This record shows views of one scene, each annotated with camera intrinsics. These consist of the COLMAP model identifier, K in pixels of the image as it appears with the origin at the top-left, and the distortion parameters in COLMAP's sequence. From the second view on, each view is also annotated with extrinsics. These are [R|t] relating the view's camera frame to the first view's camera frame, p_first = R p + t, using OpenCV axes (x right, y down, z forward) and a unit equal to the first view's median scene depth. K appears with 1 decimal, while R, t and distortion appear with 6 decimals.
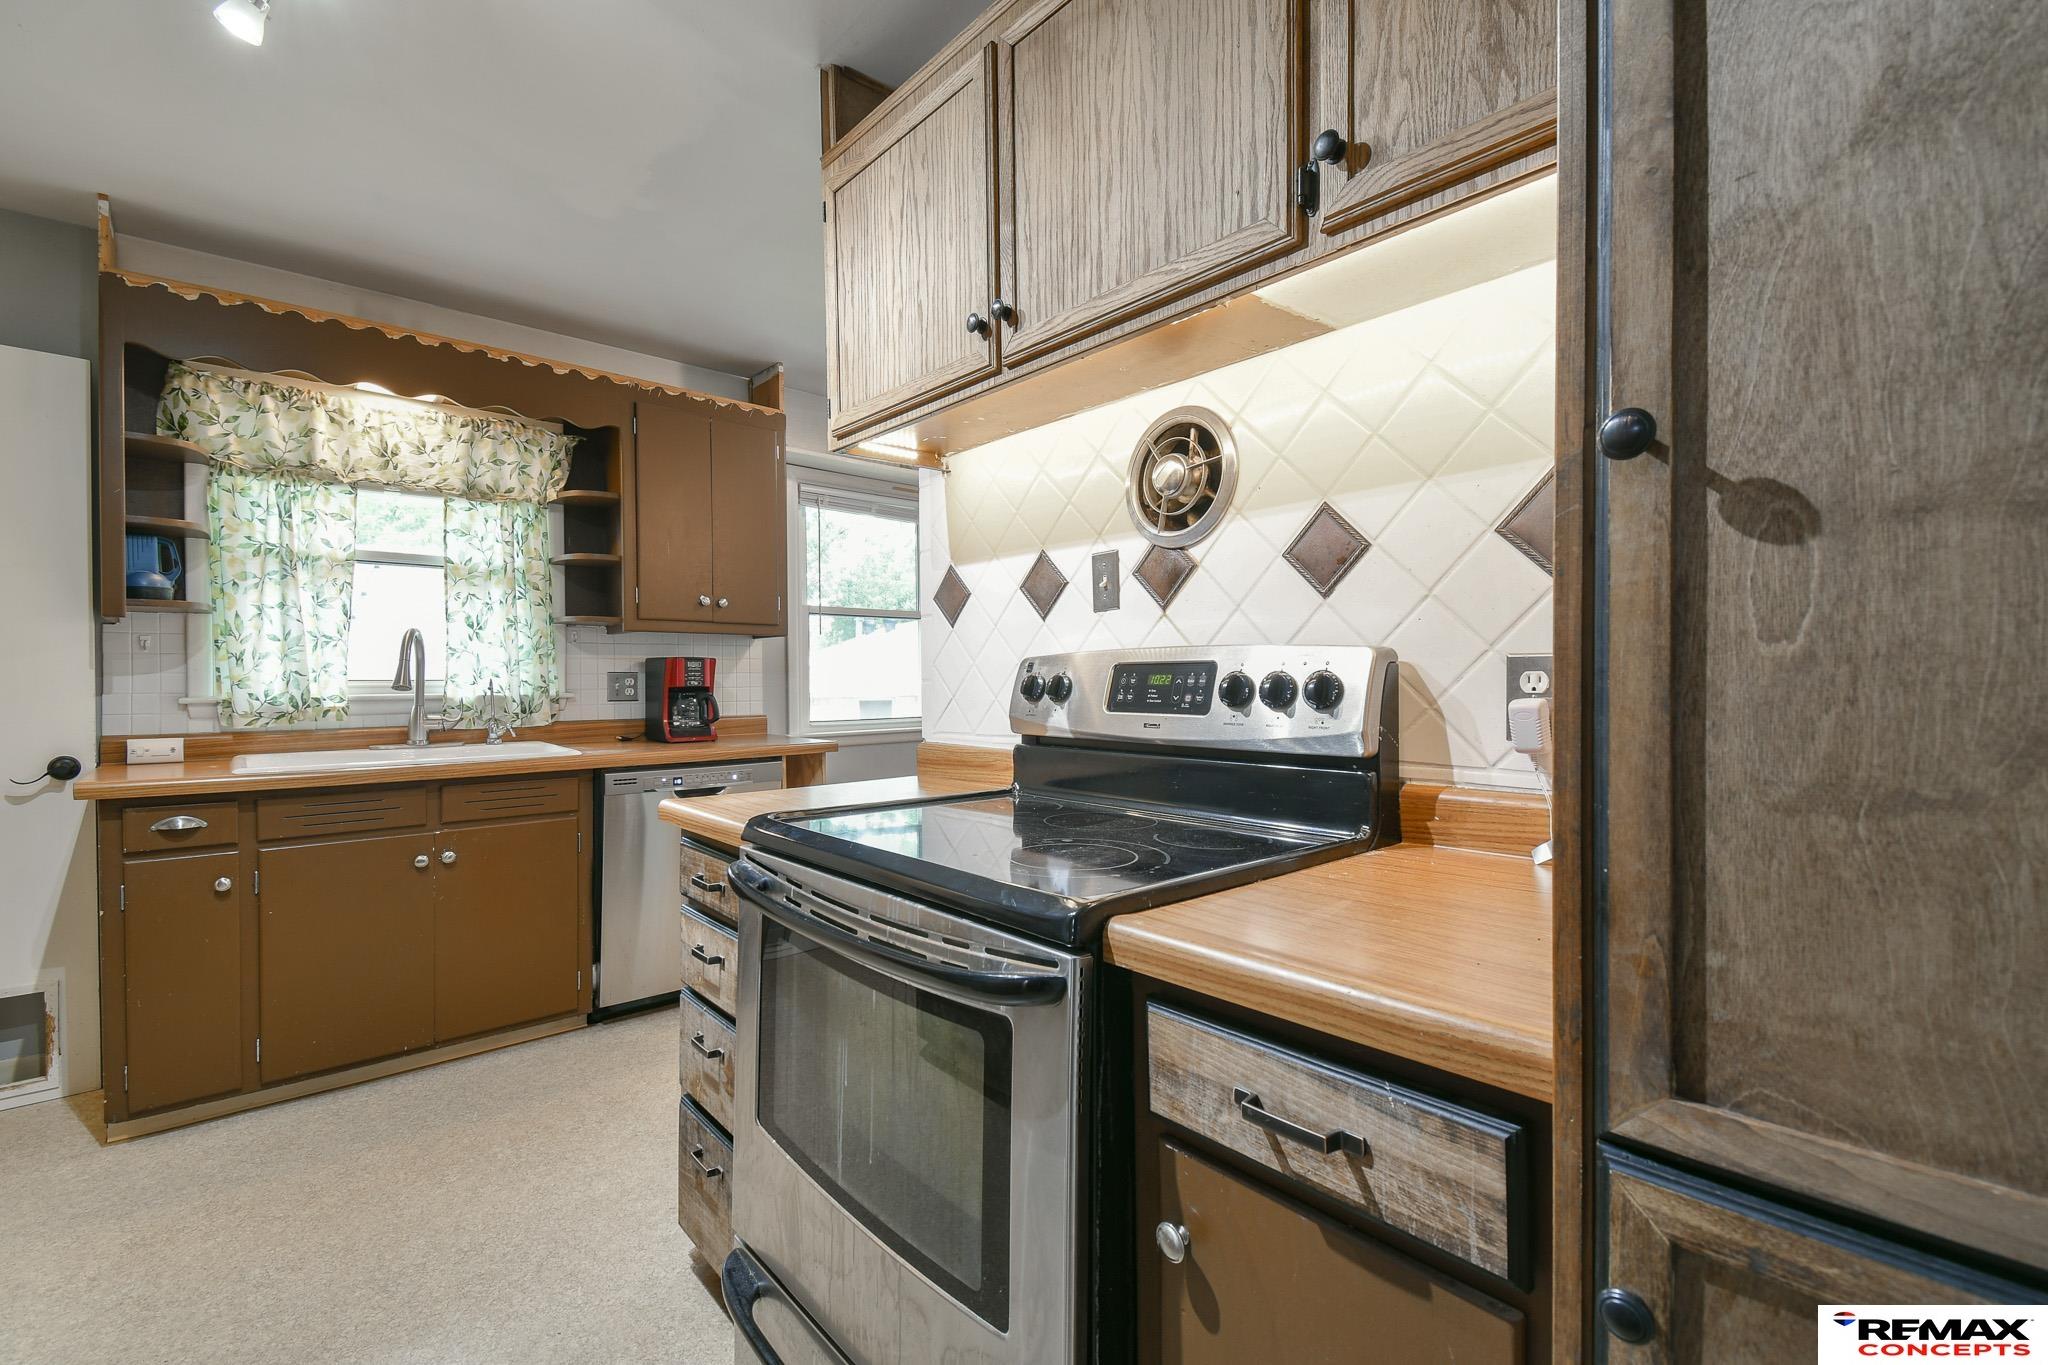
lens RADIAL K [[891.2, 0, 1021.9], [0, 891.2, 681.1], [0, 0, 1]] dist [0.045761, -0.025604]
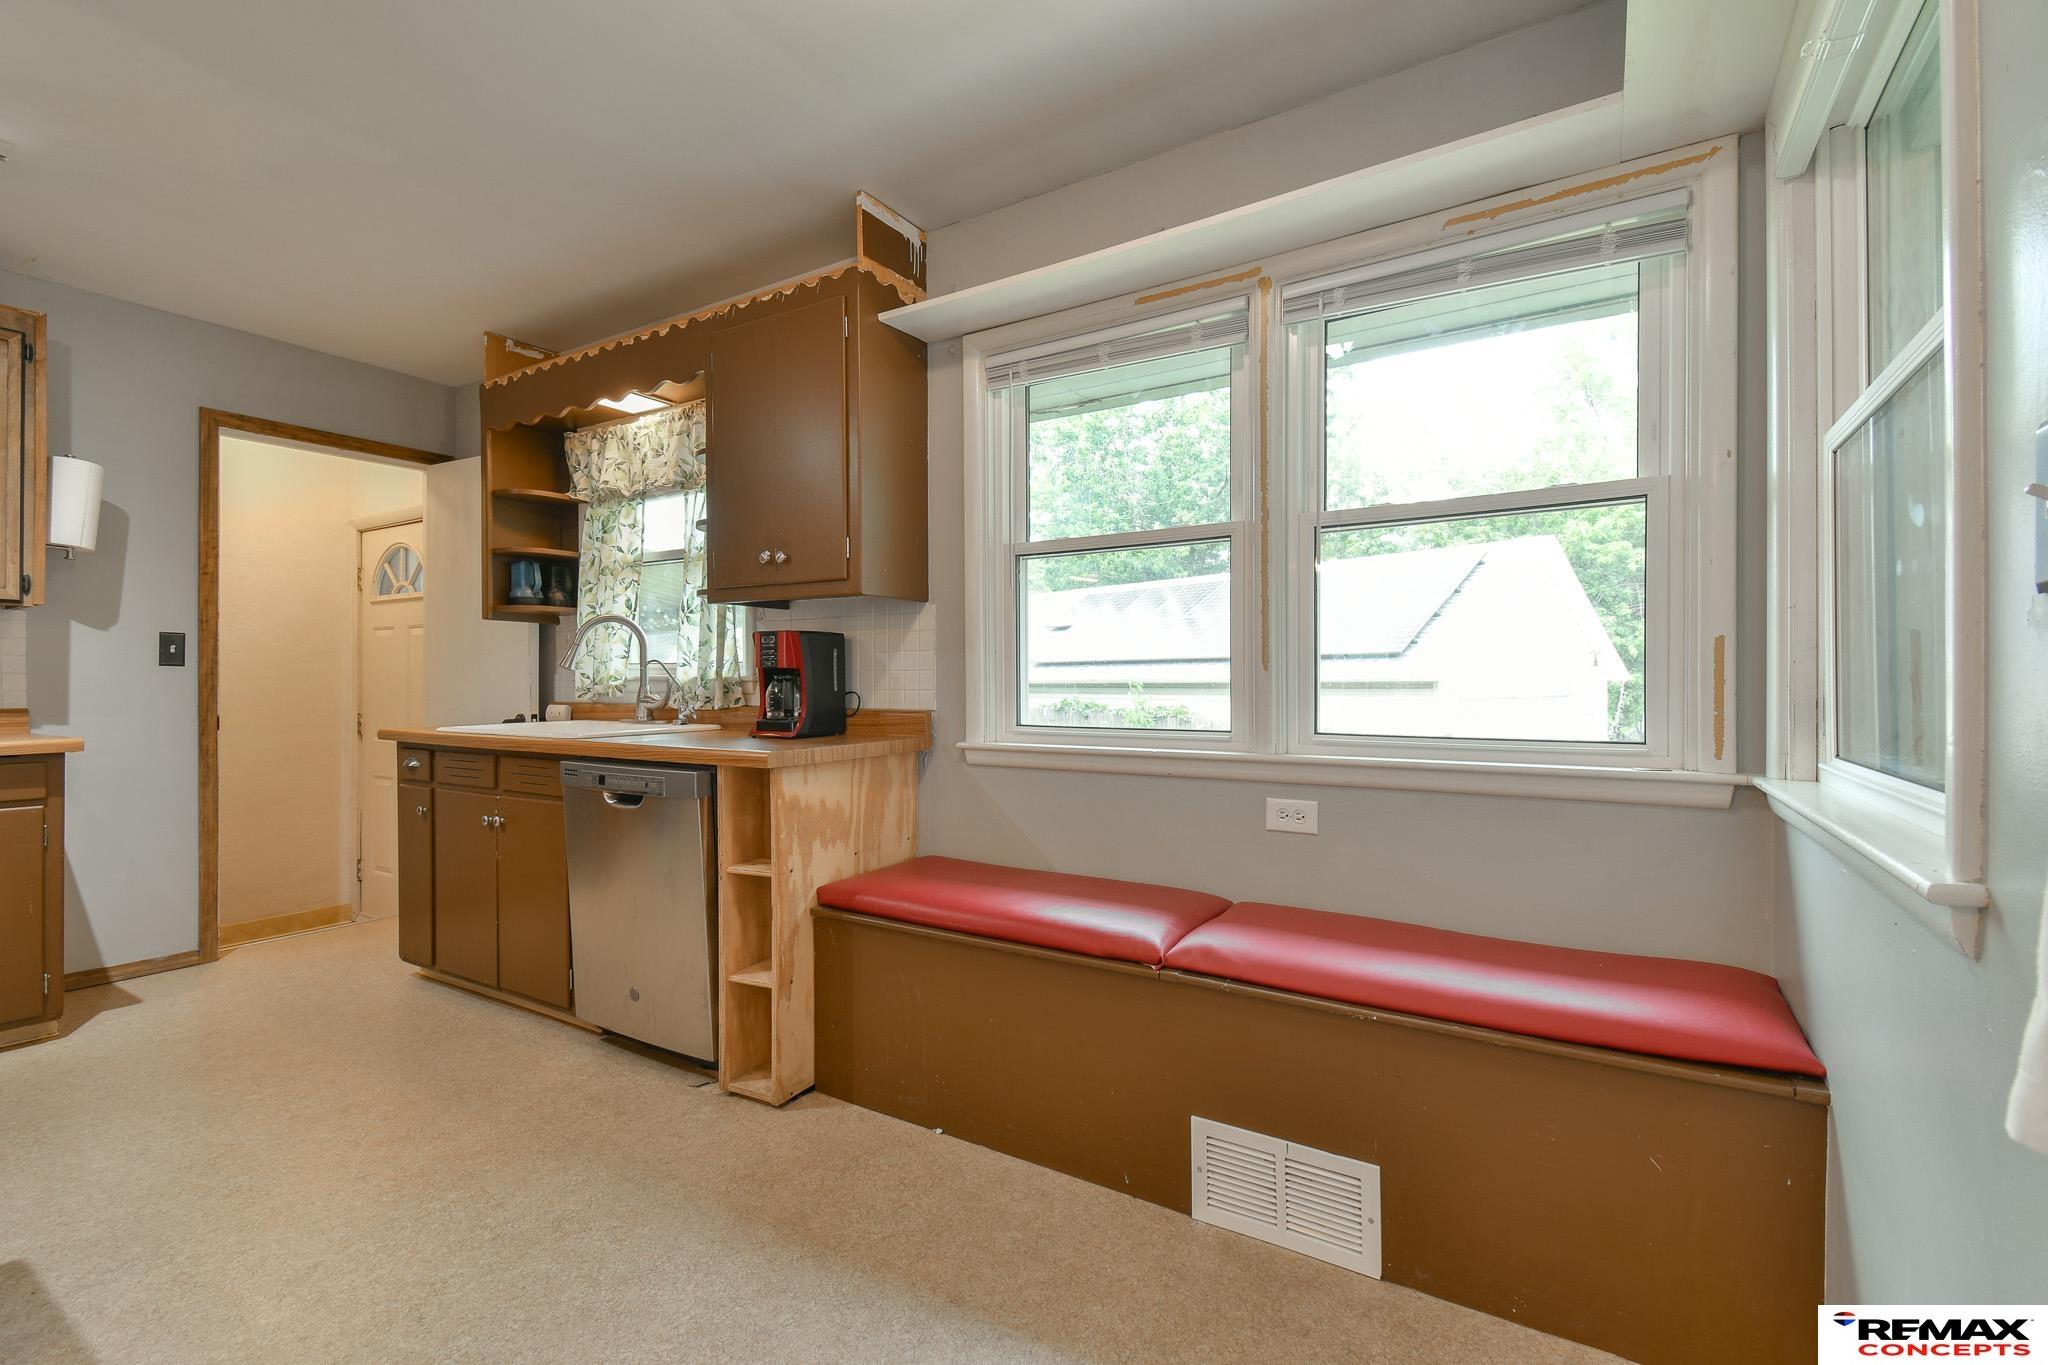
lens RADIAL K [[891.2, 0, 1021.9], [0, 891.2, 681.1], [0, 0, 1]] dist [0.045761, -0.025604]
pose [[0.287714, 0.000041, -0.957716, 0.516524], [-0.007512, 0.999969, -0.002214, 0.020902], [0.957687, 0.007831, 0.287706, 1.135152]]
